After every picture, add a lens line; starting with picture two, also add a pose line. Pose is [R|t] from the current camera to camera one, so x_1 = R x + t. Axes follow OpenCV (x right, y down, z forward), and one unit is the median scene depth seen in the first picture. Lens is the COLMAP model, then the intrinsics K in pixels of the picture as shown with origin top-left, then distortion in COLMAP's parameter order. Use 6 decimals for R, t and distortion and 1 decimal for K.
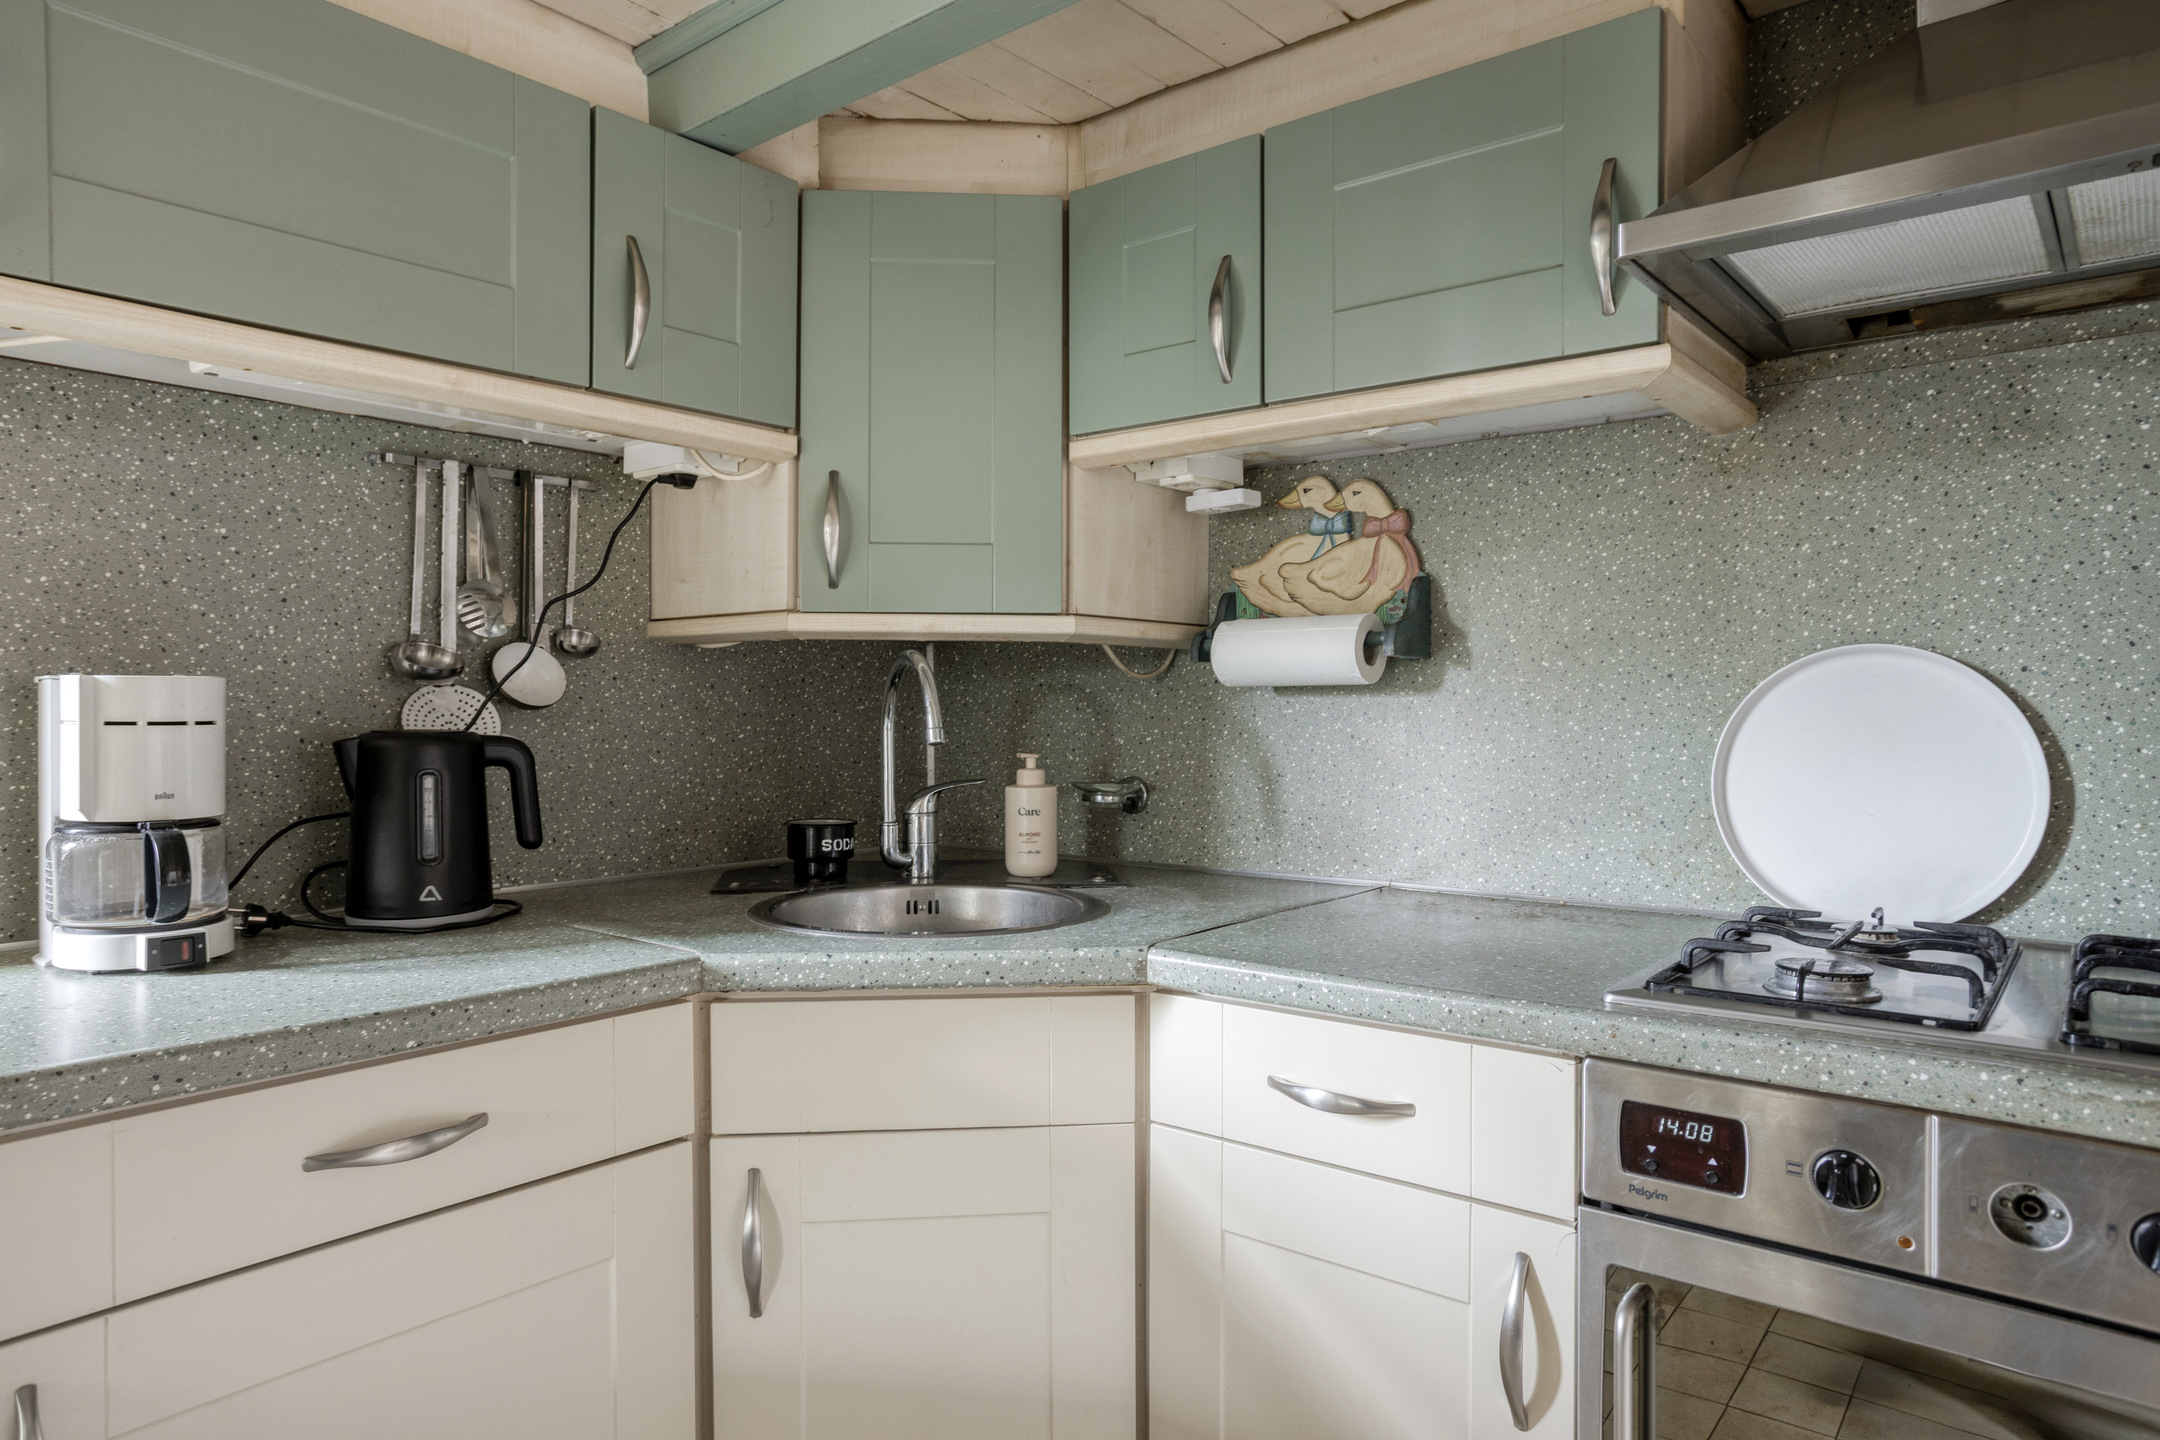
lens RADIAL K [[1314.1, 0, 1058.2], [0, 1314.1, 715.3], [0, 0, 1]] dist [-0.030272, 0.019929]
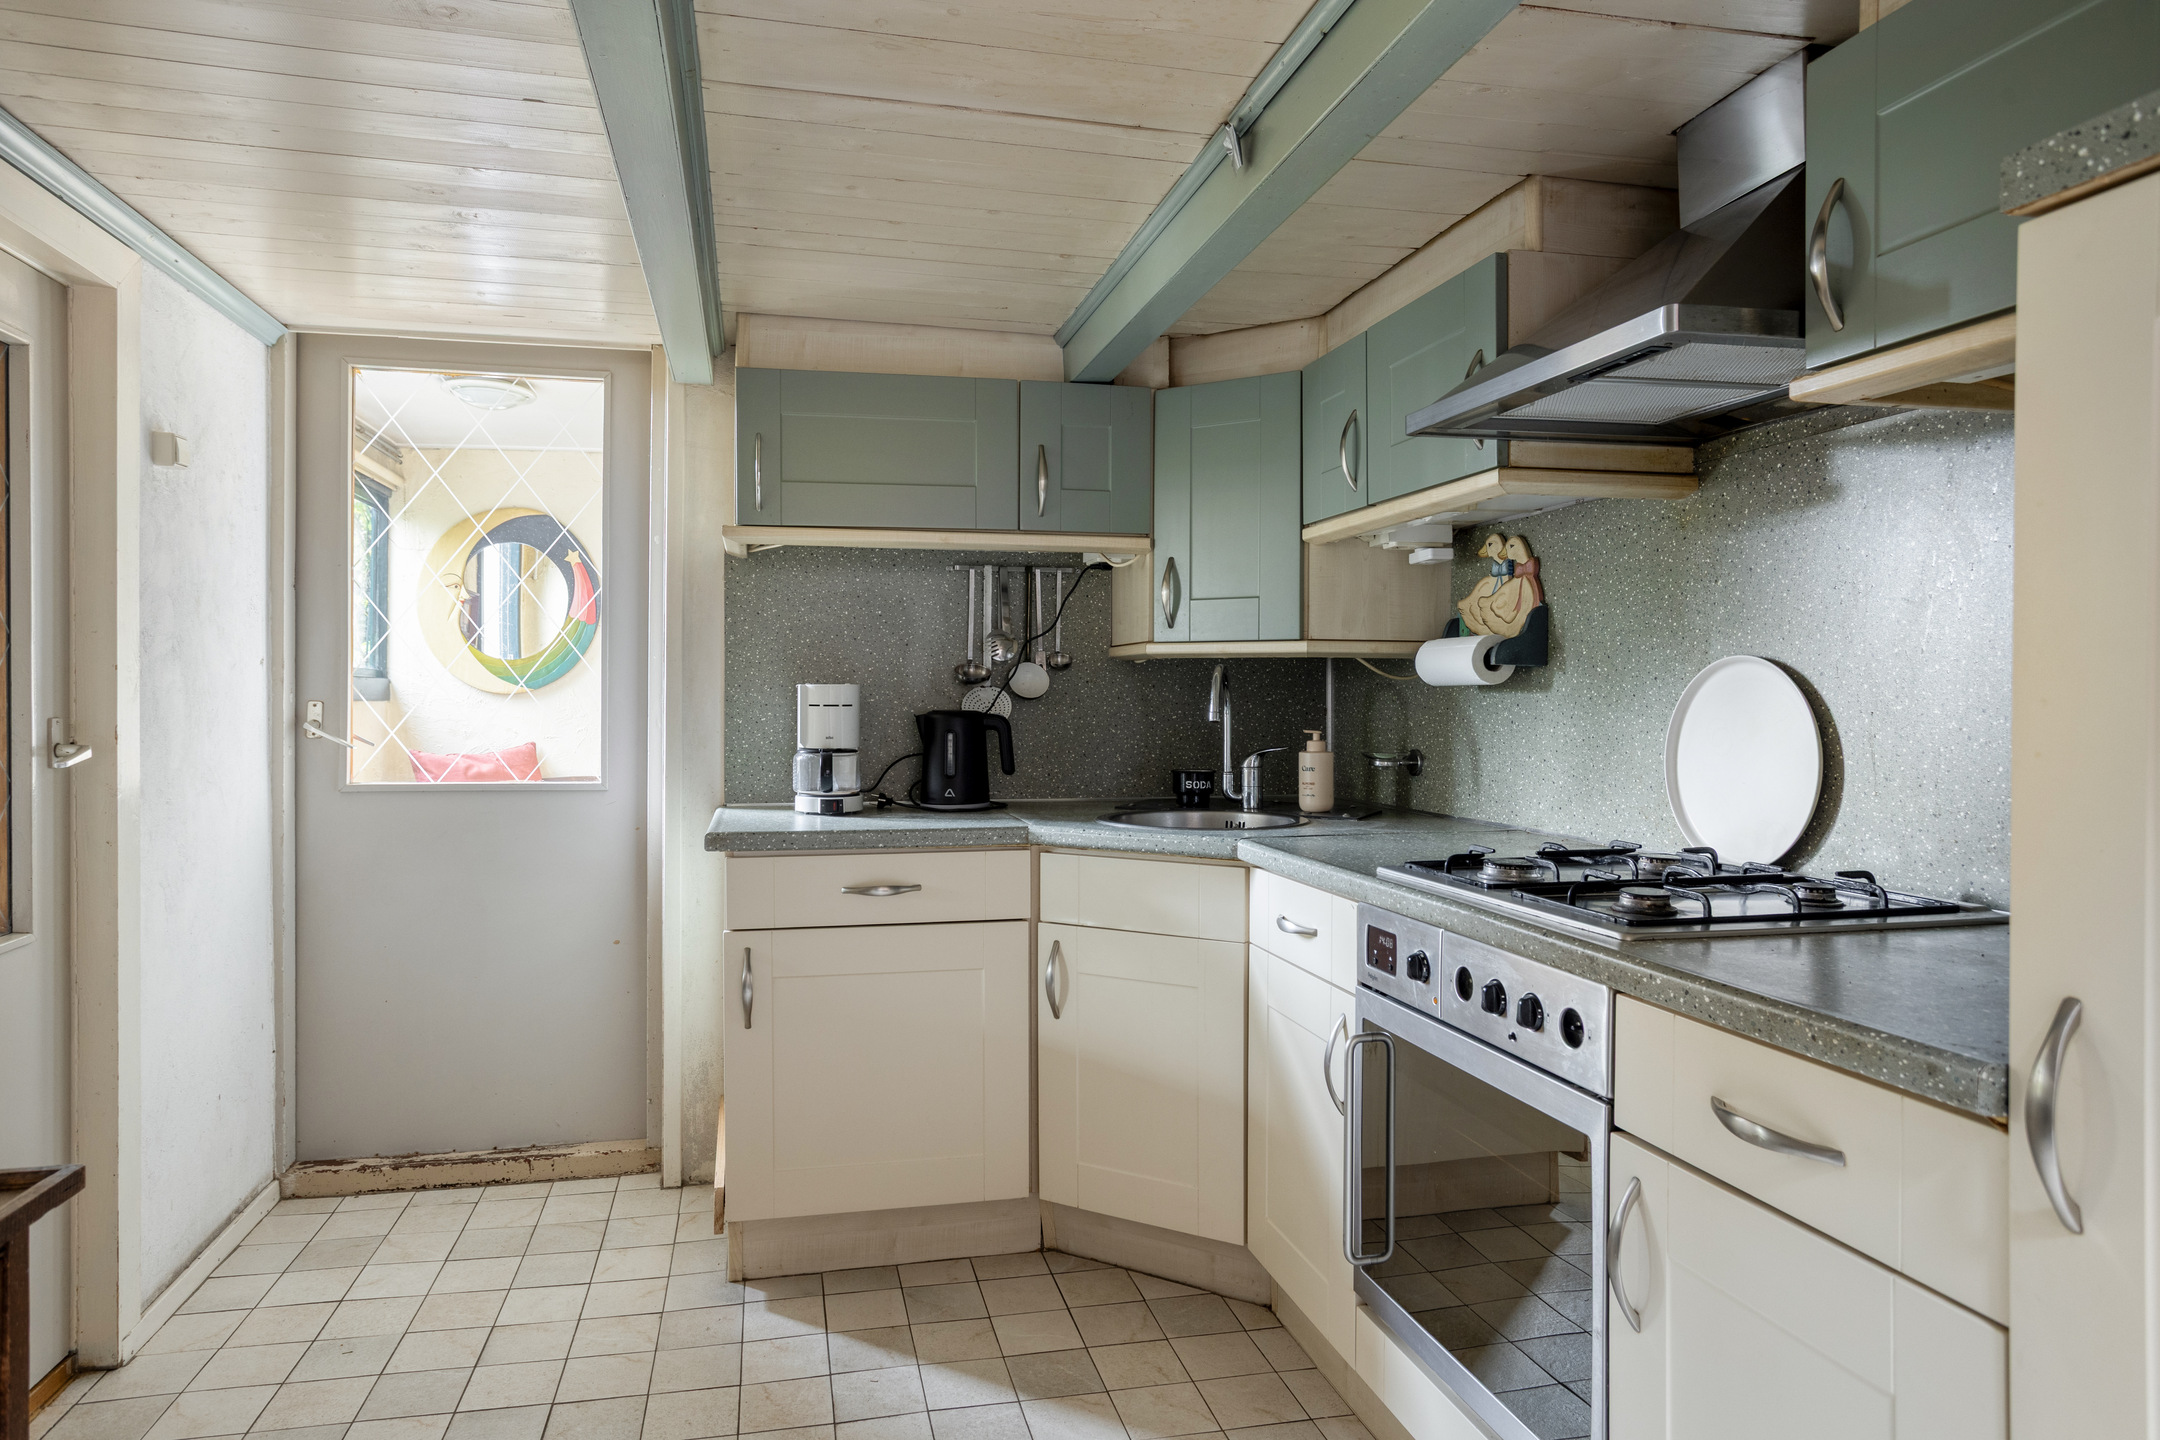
lens RADIAL K [[1314.1, 0, 1078.8], [0, 1314.1, 710.3], [0, 0, 1]] dist [-0.030272, 0.019929]
pose [[0.800774, 0.009006, -0.598900, 0.768410], [-0.006819, 0.999959, 0.005920, -0.001319], [0.598928, -0.000657, 0.800802, -0.423977]]
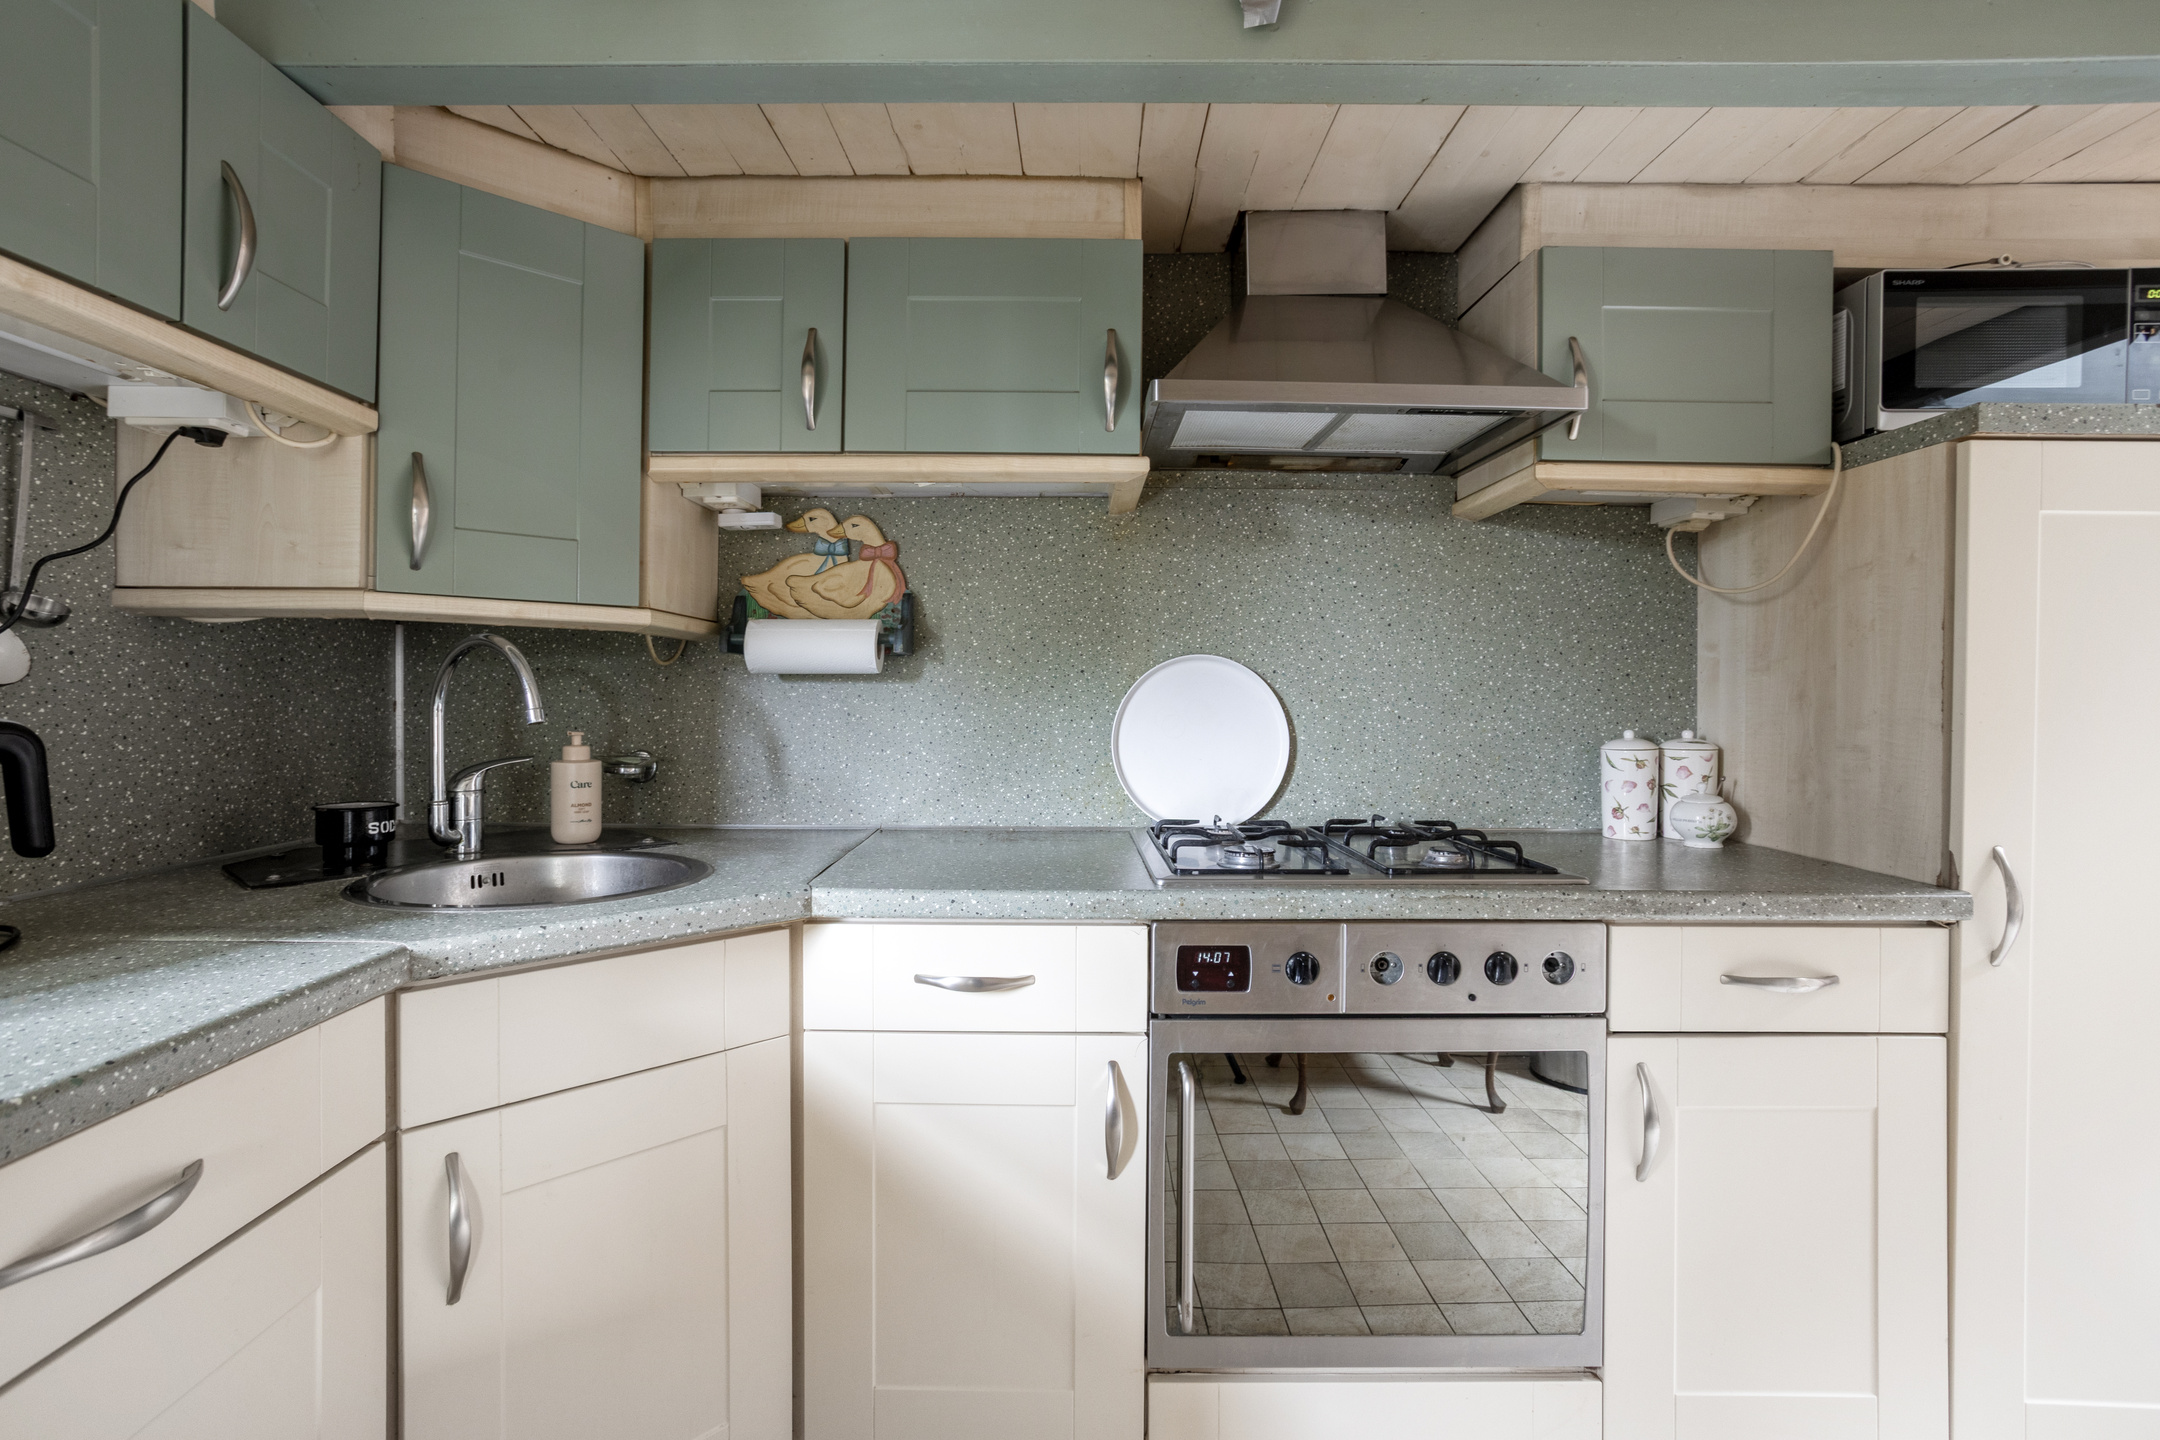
lens RADIAL K [[1051.3, 0, 1054.1], [0, 1051.3, 691.1], [0, 0, 1]] dist [-0.037625, 0.012929]
pose [[0.770611, 0.005744, 0.637280, -0.312117], [-0.001778, 0.999975, -0.006864, 0.000628], [-0.637303, 0.004157, 0.770602, 0.085772]]
